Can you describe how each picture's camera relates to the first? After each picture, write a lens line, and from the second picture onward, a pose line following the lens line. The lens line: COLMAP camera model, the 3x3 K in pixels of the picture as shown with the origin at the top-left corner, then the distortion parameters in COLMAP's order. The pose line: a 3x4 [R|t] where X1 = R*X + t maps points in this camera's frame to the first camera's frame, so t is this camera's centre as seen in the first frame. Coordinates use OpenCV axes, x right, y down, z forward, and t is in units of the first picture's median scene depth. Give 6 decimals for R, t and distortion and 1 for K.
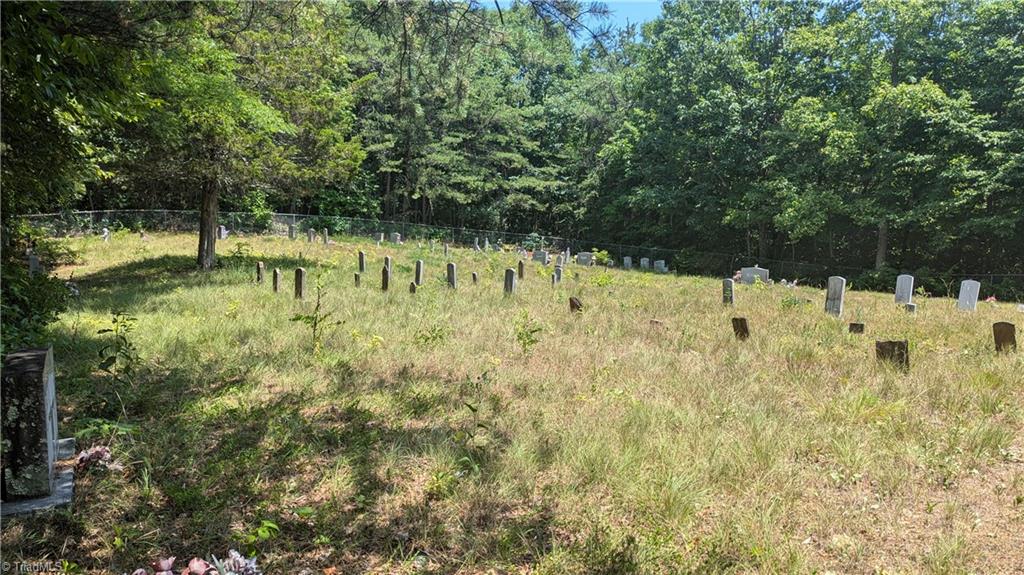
lens RADIAL K [[772.8, 0, 511.3], [0, 772.8, 288.9], [0, 0, 1]] dist [0.086841, -0.001930]
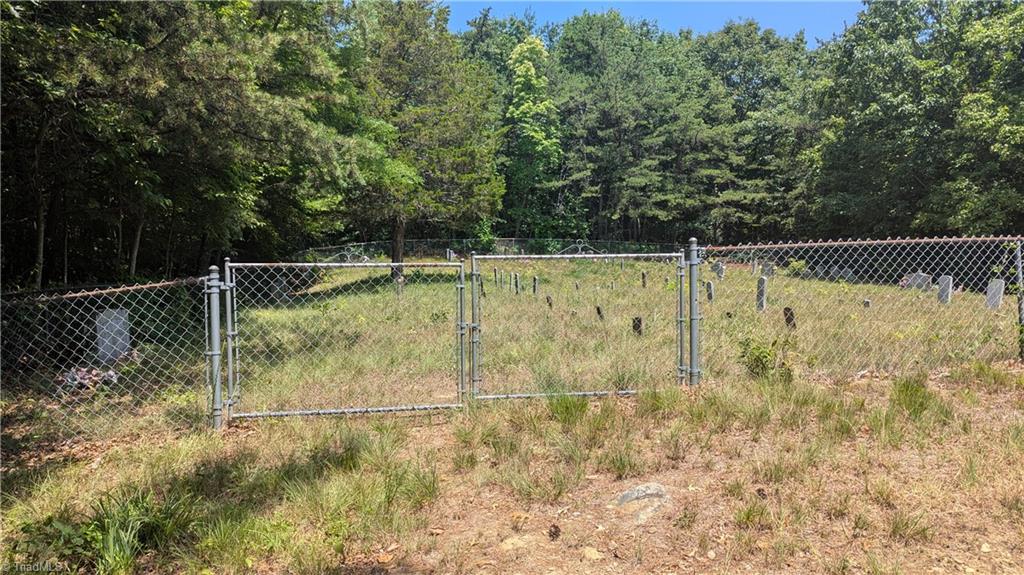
lens RADIAL K [[772.8, 0, 512.8], [0, 772.8, 286.4], [0, 0, 1]] dist [0.086841, -0.001930]
pose [[0.926738, -0.020356, -0.375156, 0.146791], [0.011083, 0.999578, -0.026859, 0.007466], [0.375545, 0.020733, 0.926572, -0.073217]]
